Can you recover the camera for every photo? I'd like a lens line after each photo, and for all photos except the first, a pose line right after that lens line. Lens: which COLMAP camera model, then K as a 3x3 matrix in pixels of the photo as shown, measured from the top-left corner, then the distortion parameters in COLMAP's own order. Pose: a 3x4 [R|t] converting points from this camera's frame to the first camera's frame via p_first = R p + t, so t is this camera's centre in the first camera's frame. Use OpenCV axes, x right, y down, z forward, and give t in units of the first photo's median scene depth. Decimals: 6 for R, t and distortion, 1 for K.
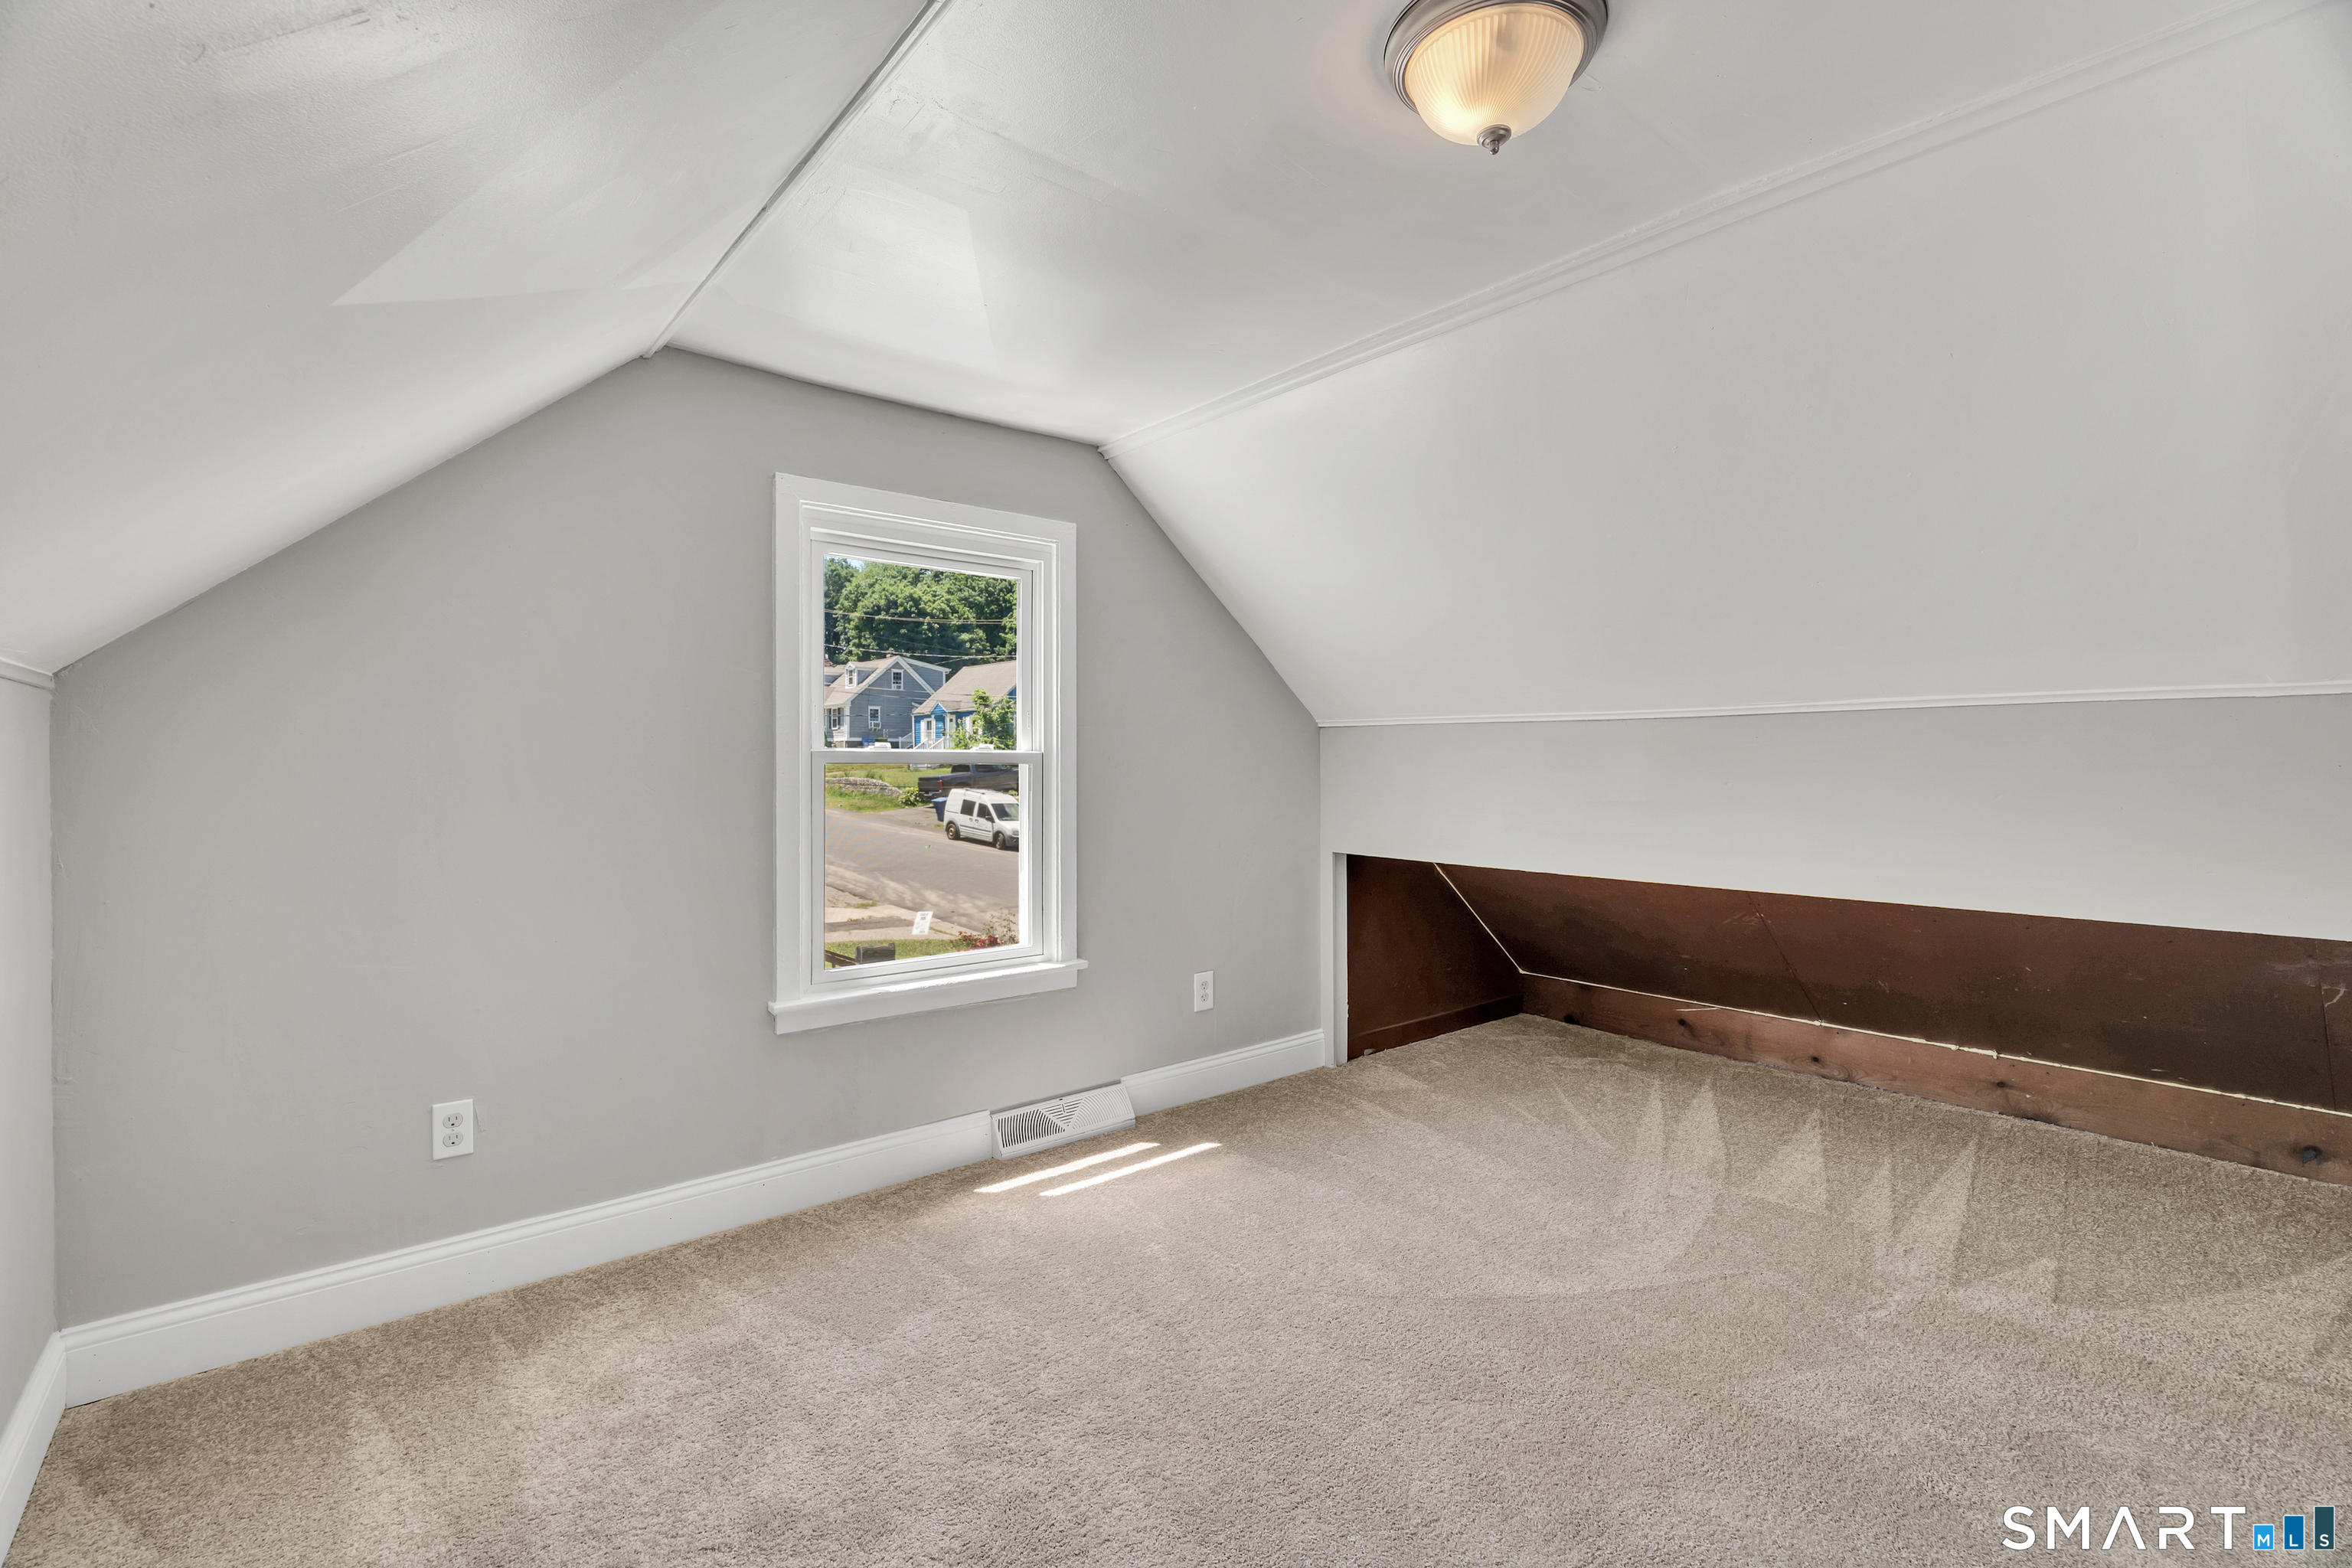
lens RADIAL K [[1042.7, 0, 1178.4], [0, 1042.7, 757.8], [0, 0, 1]] dist [0.001564, 0.000058]
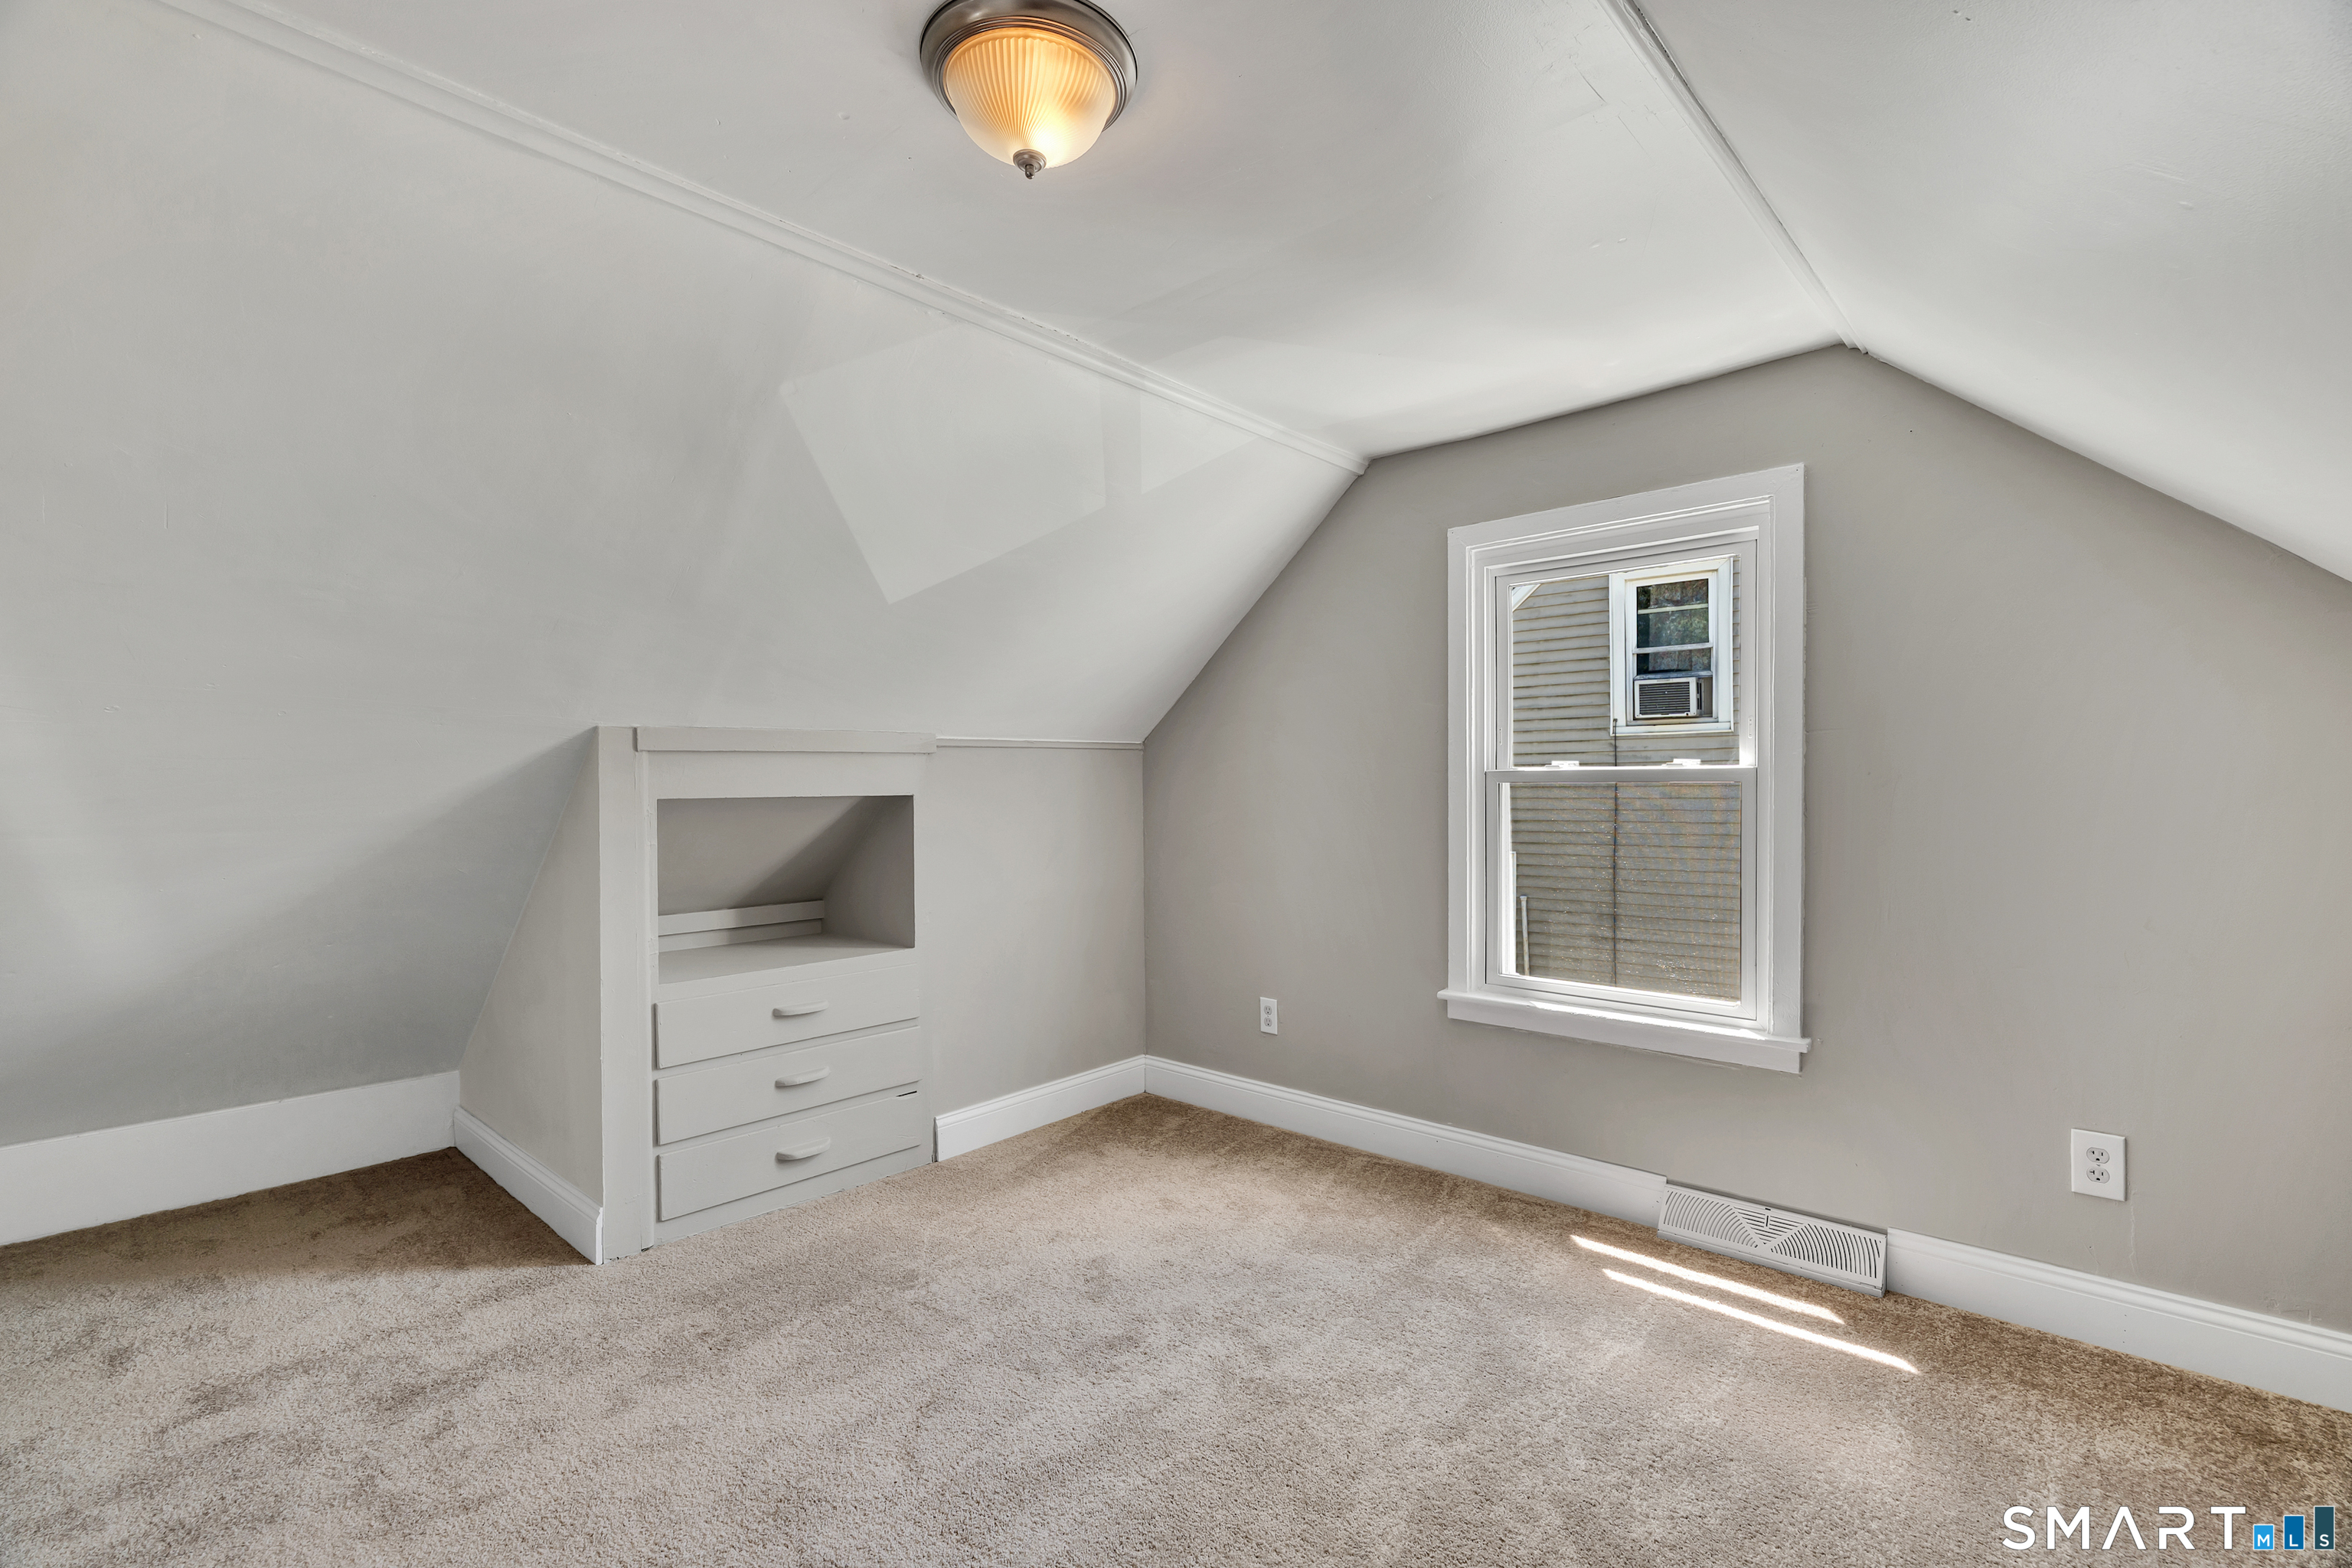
lens RADIAL K [[1062.2, 0, 1176.0], [0, 1062.2, 784.0], [0, 0, 1]] dist [0.002432, 0.000593]
pose [[0.132892, 0.005717, -0.991114, 0.697373], [0.021631, 0.999728, 0.008667, -0.010243], [0.990894, -0.022591, 0.132733, 0.516180]]
